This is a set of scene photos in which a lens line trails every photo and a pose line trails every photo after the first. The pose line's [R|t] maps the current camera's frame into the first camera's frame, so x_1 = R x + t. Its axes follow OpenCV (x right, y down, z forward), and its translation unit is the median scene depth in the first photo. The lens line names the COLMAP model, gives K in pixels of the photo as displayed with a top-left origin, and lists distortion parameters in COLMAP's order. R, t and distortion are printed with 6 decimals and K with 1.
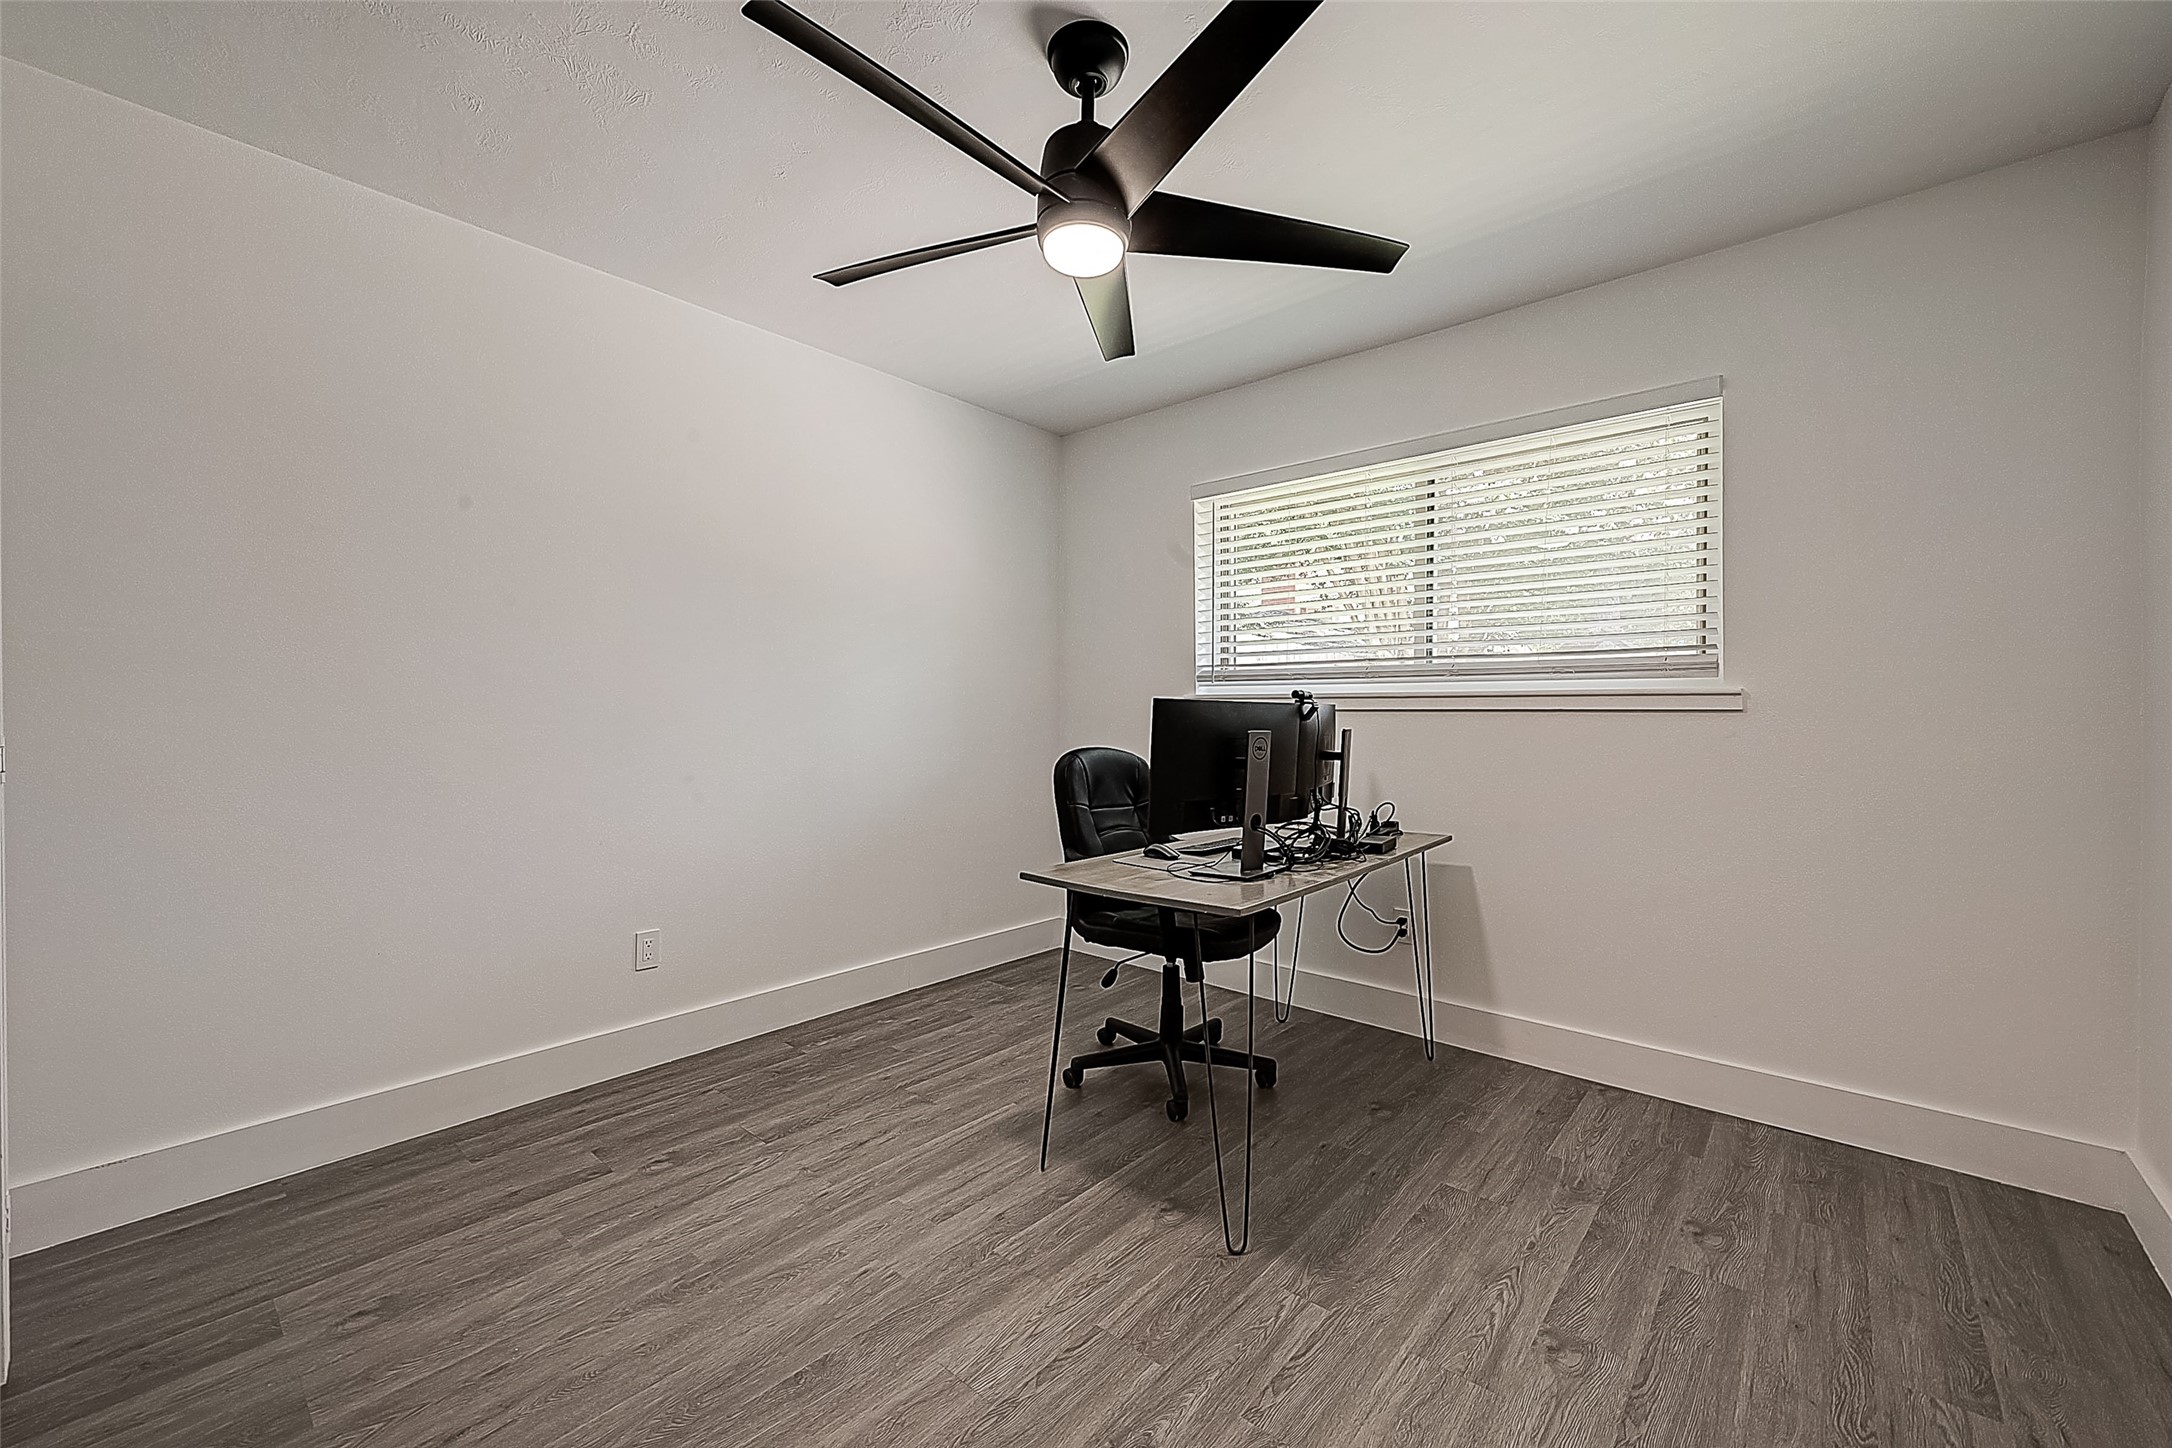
lens RADIAL K [[858.7, 0, 1087.2], [0, 858.7, 717.7], [0, 0, 1]] dist [-0.002167, 0.001051]
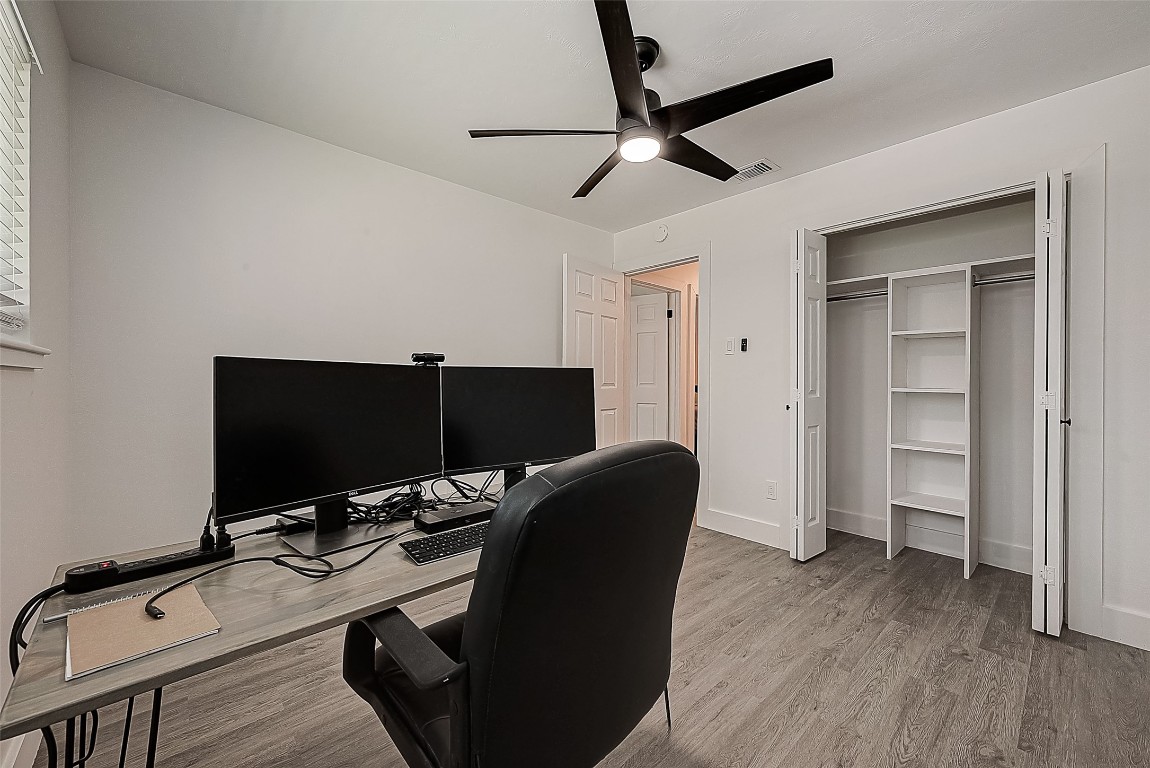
lens RADIAL K [[454.6, 0, 575.3], [0, 454.6, 379.2], [0, 0, 1]] dist [-0.002167, 0.001051]
pose [[-0.993491, -0.011331, 0.113347, 0.018822], [-0.010375, 0.999905, 0.009025, -0.007832], [-0.113438, 0.007791, -0.993514, 1.820648]]
